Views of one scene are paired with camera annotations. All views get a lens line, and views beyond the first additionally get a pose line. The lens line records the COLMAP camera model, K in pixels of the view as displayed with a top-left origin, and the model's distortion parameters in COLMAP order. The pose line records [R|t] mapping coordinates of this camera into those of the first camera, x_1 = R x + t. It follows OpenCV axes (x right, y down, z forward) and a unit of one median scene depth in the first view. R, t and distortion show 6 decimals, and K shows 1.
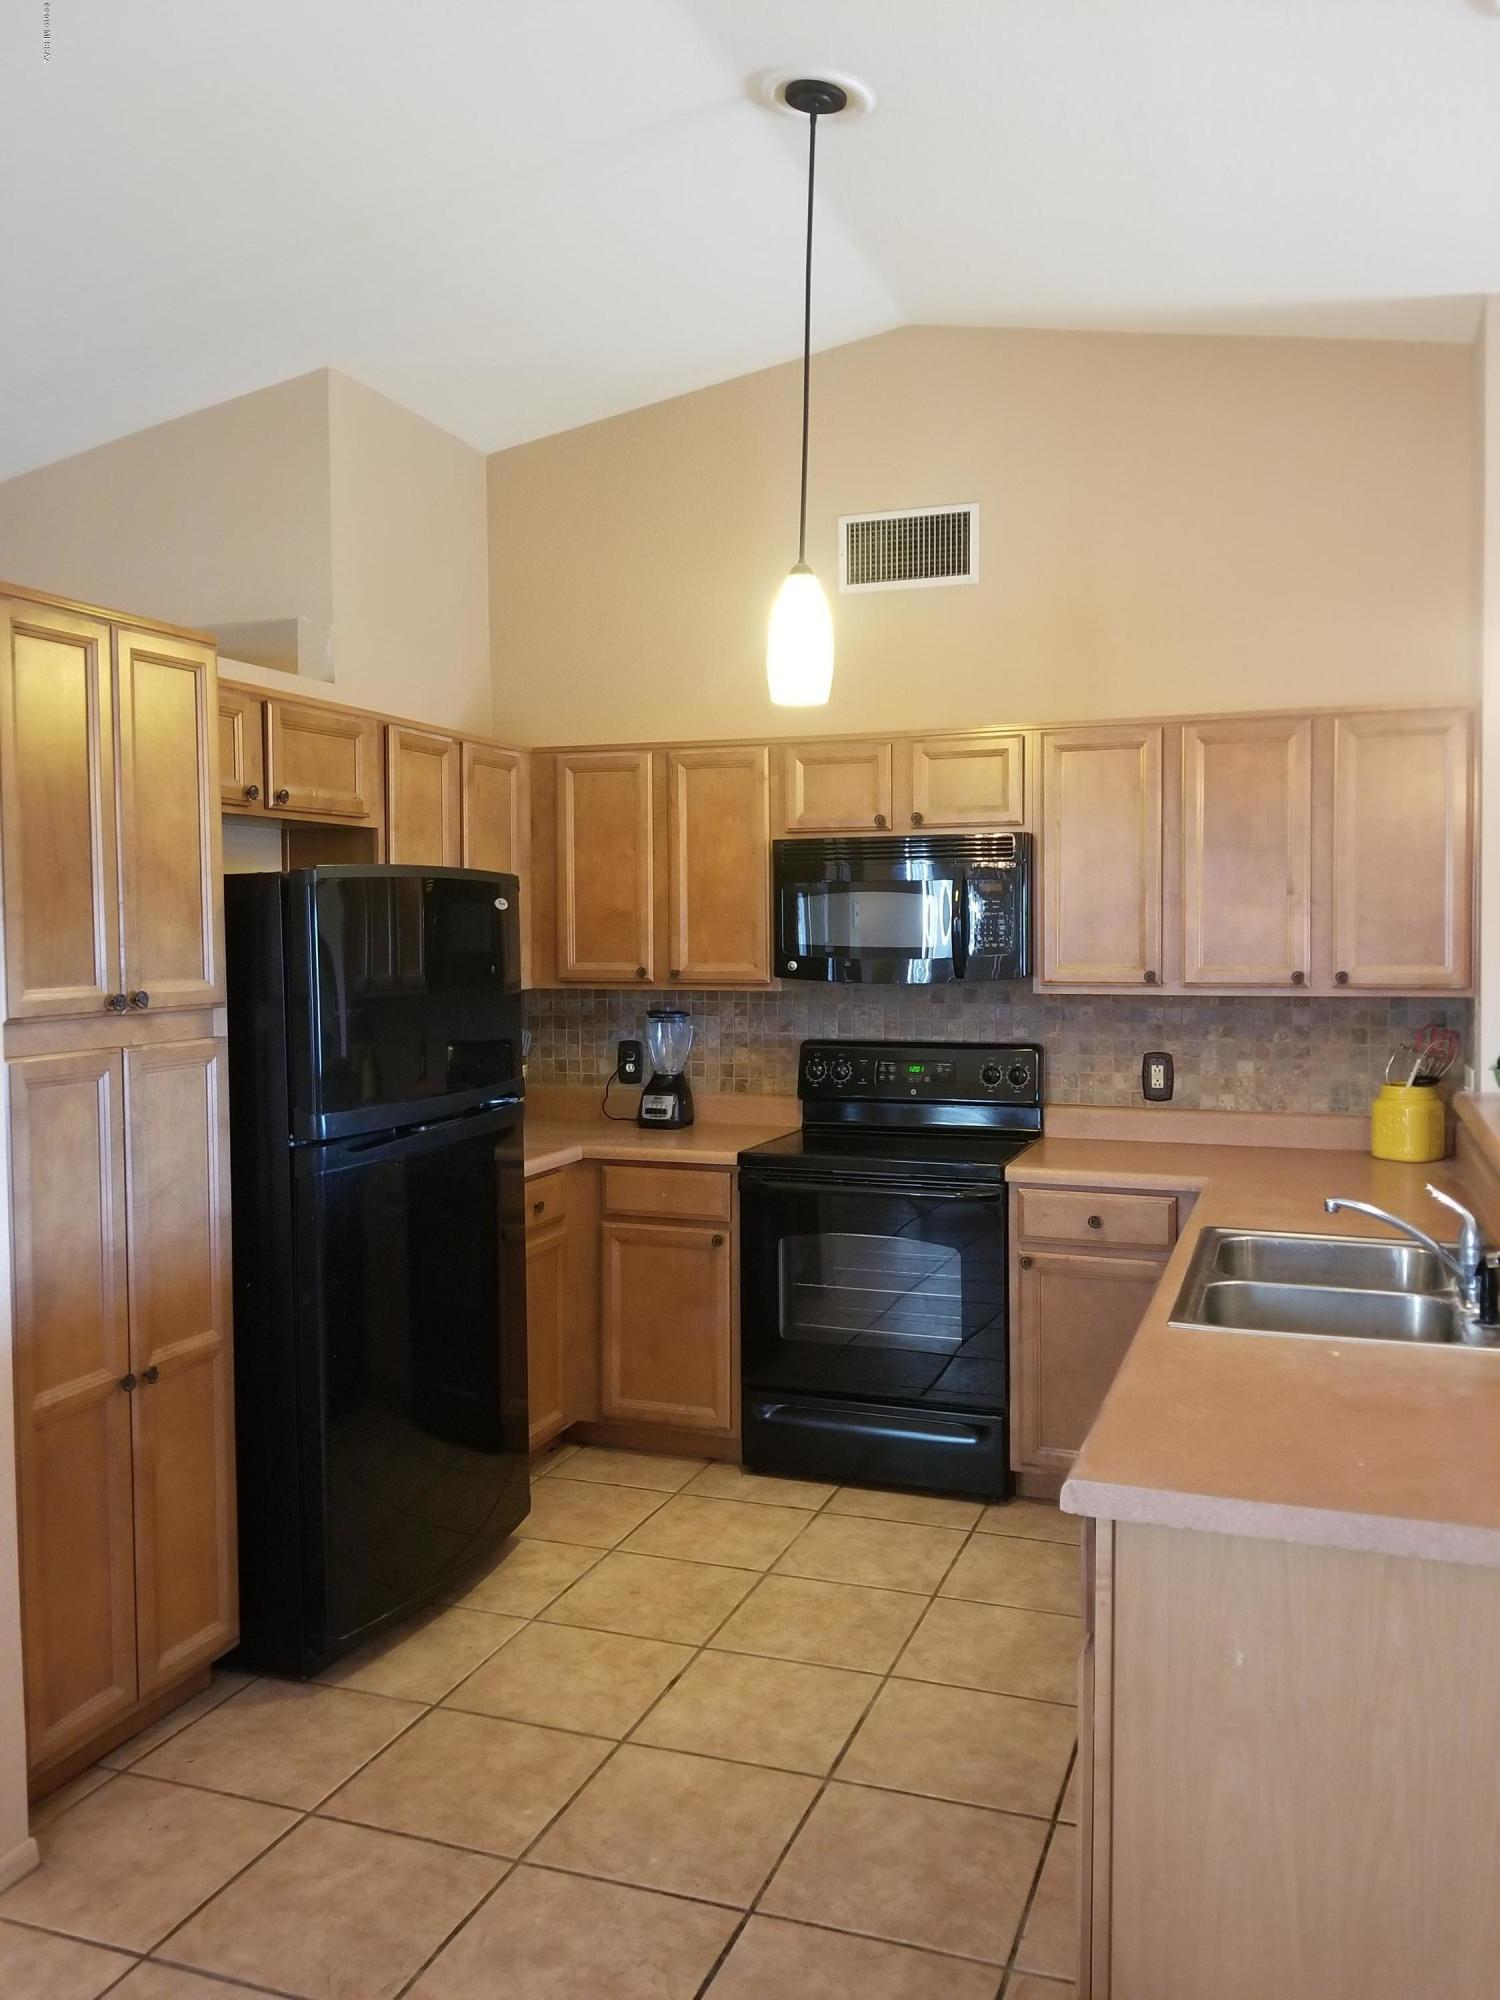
lens RADIAL K [[1555.6, 0, 754.1], [0, 1555.6, 989.6], [0, 0, 1]] dist [0.077082, -0.135957]
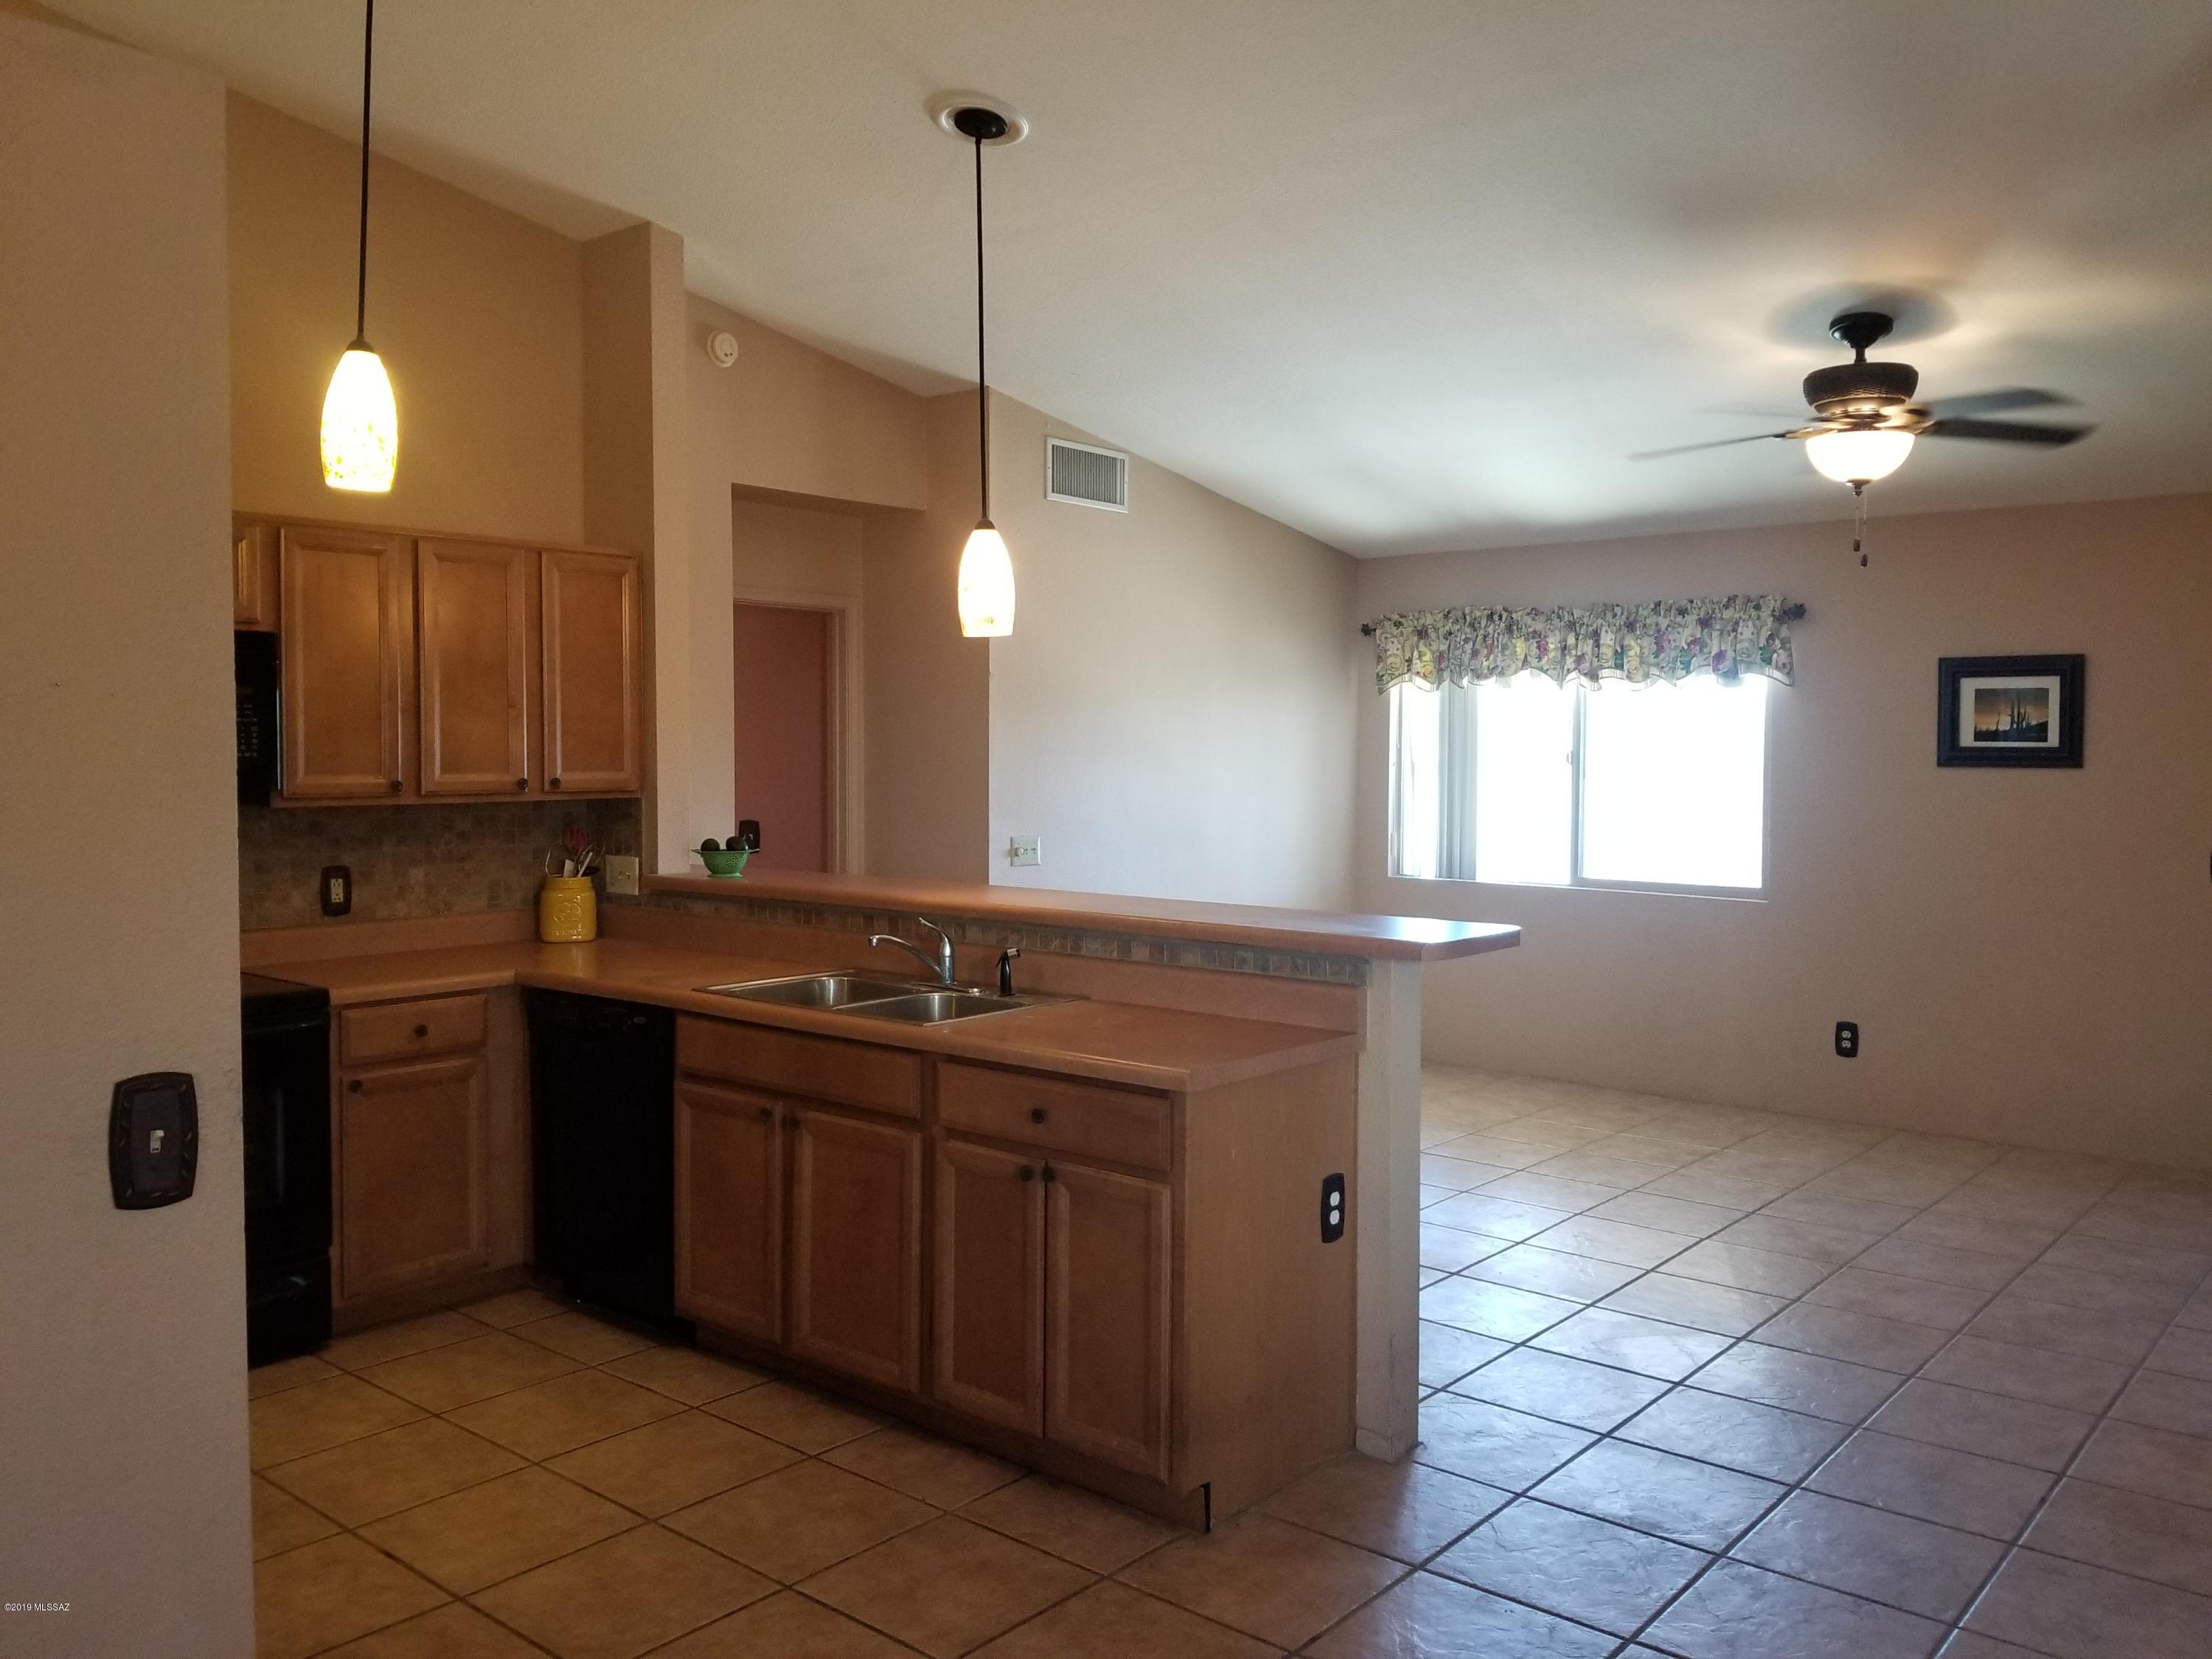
lens RADIAL K [[1720.5, 0, 1092.8], [0, 1720.5, 823.5], [0, 0, 1]] dist [0.077082, -0.135957]
pose [[0.359295, -0.040584, 0.932341, -0.652904], [0.031973, 0.999003, 0.031164, -0.005517], [-0.932676, 0.018613, 0.360234, 0.188431]]
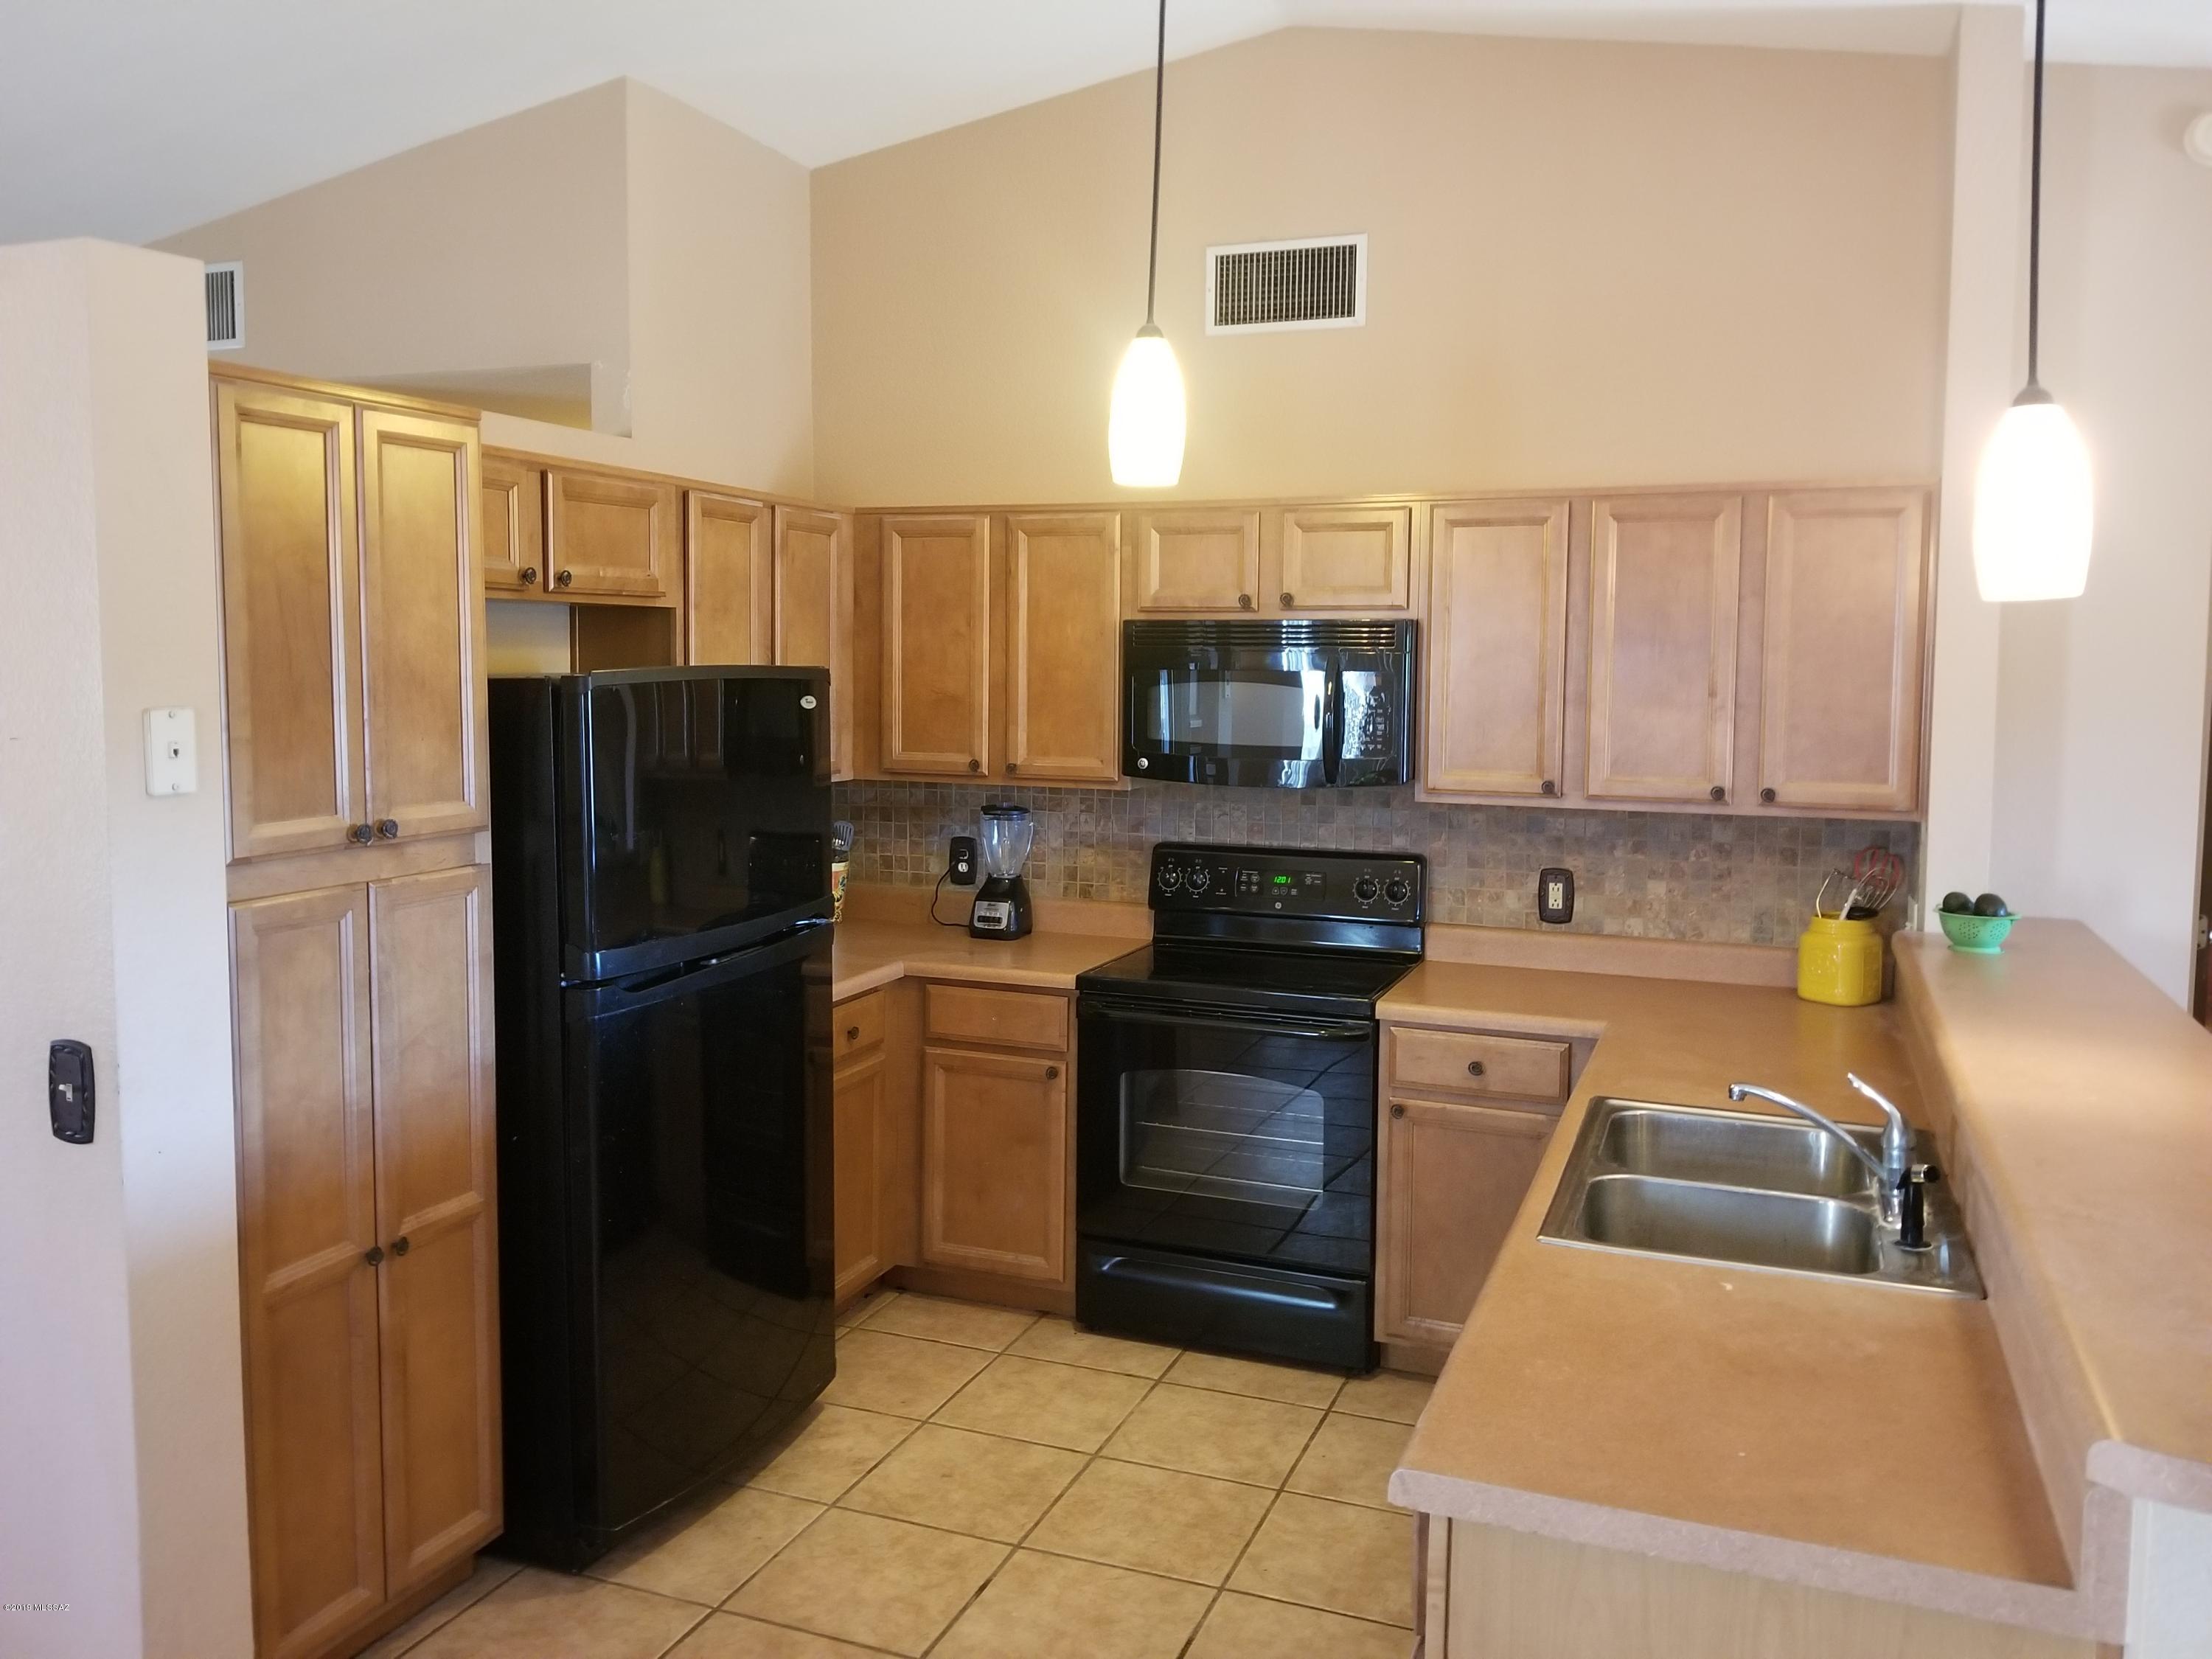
lens RADIAL K [[1720.5, 0, 1075.5], [0, 1720.5, 790.6], [0, 0, 1]] dist [0.077082, -0.135957]
pose [[0.999327, 0.017009, -0.032496, 0.020527], [-0.015733, 0.999111, 0.039115, -0.041901], [0.033132, -0.038578, 0.998706, 0.022240]]
